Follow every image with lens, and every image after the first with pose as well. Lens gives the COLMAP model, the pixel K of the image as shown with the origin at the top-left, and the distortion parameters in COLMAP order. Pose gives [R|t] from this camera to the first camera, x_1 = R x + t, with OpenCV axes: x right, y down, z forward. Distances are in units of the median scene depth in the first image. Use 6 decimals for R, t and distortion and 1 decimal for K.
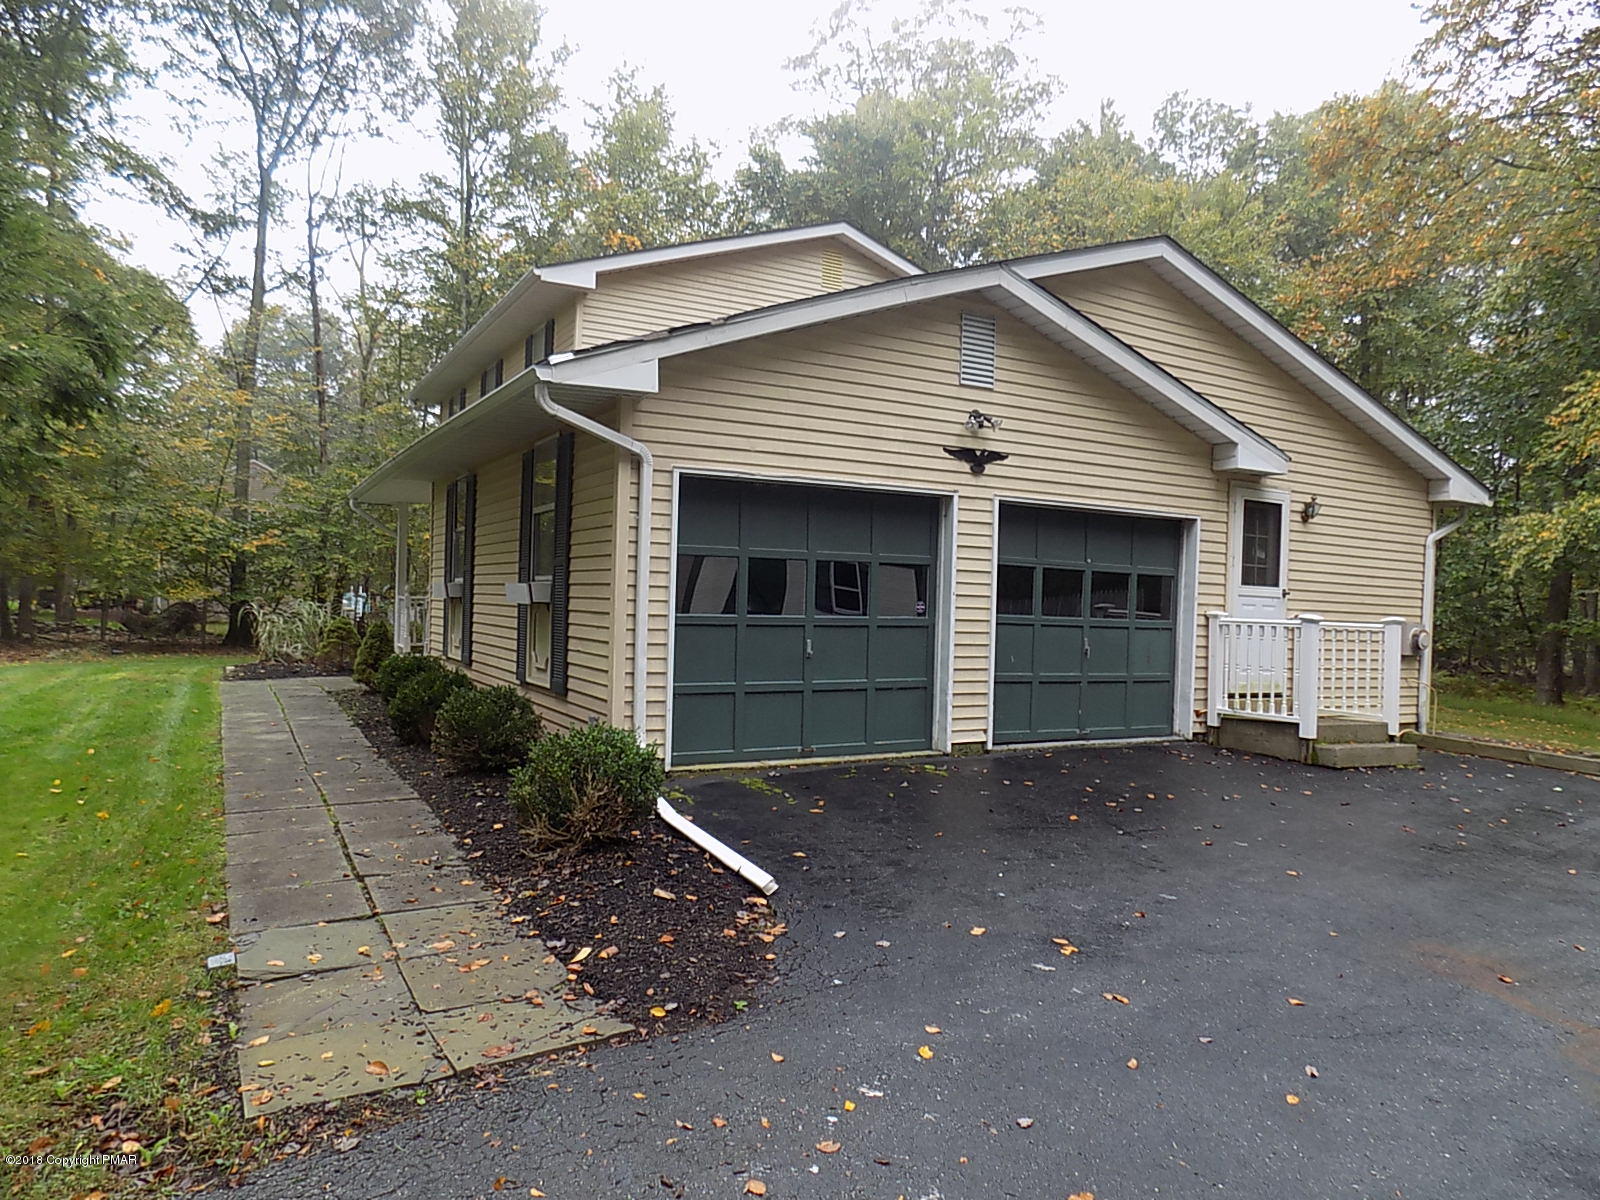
lens RADIAL K [[1068.9, 0, 797.7], [0, 1068.9, 614.1], [0, 0, 1]] dist [-0.028667, 0.038848]
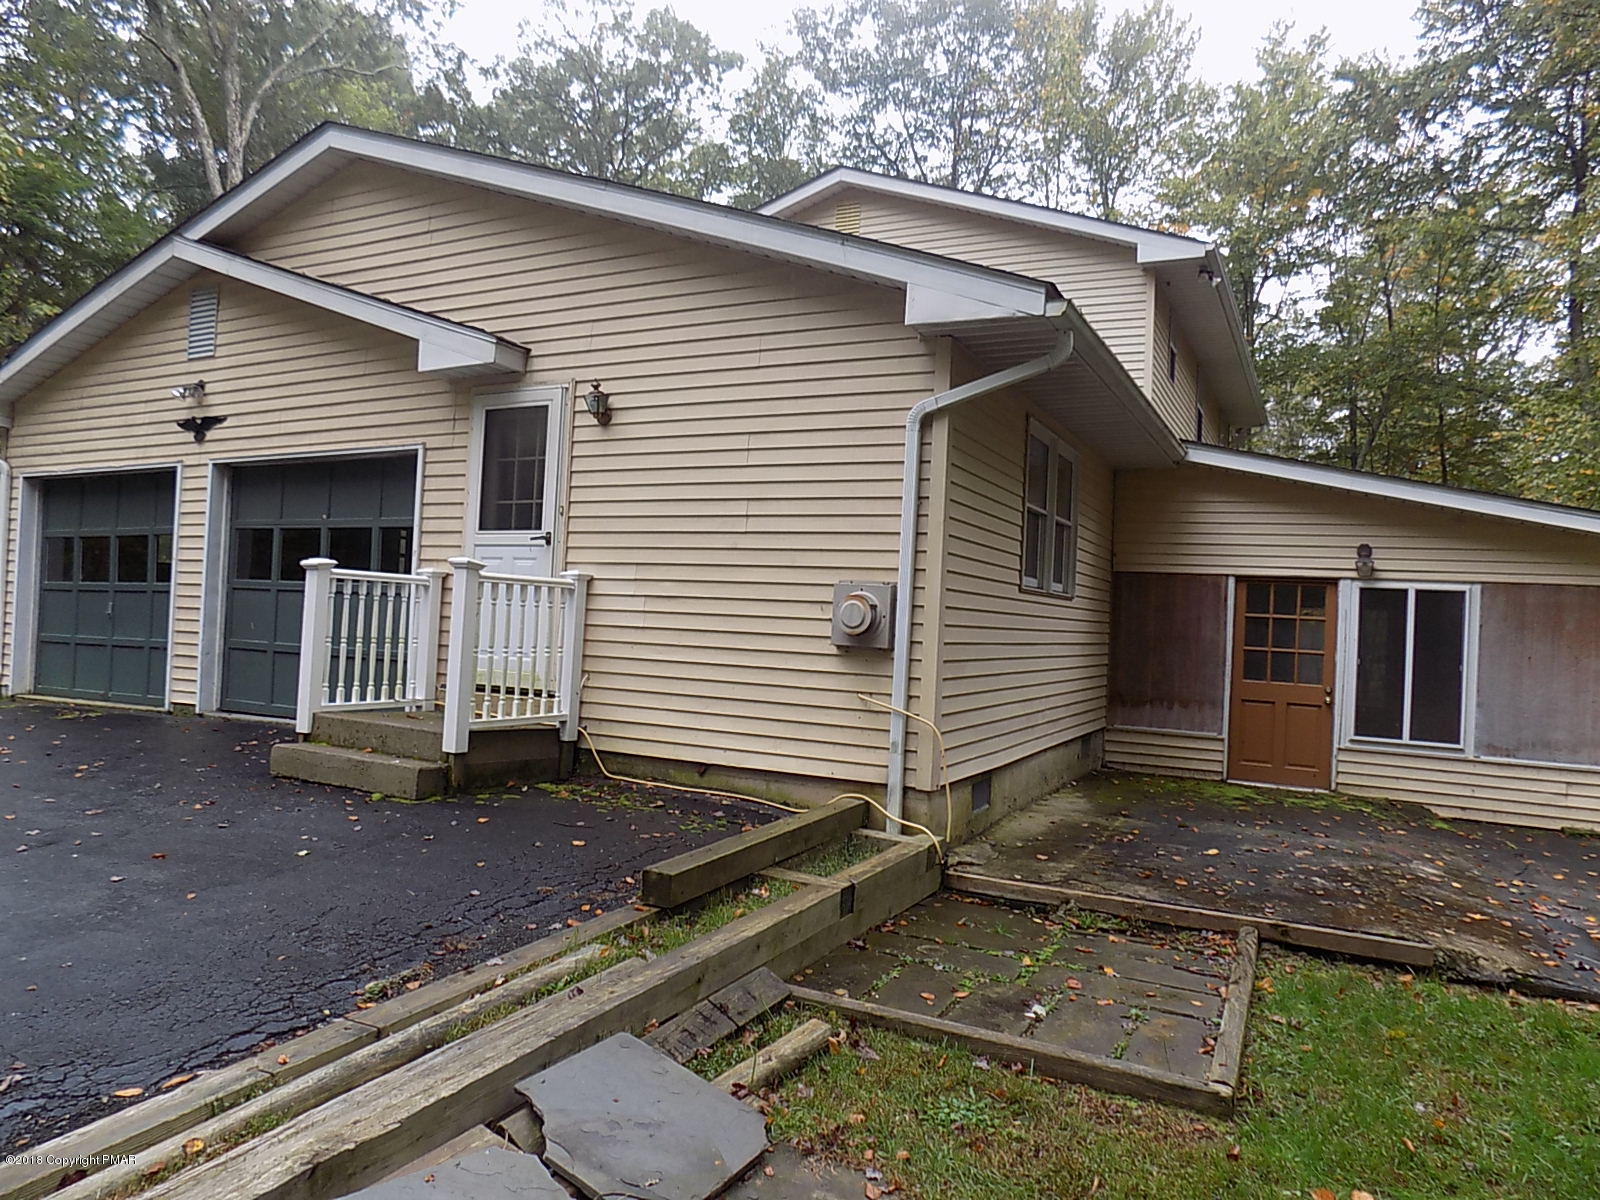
lens RADIAL K [[1068.9, 0, 804.3], [0, 1068.9, 599.6], [0, 0, 1]] dist [-0.028667, 0.038848]
pose [[0.541807, -0.031904, -0.839897, 1.322641], [-0.024152, 0.998276, -0.053501, 0.059895], [0.840156, 0.049273, 0.540102, 0.937092]]
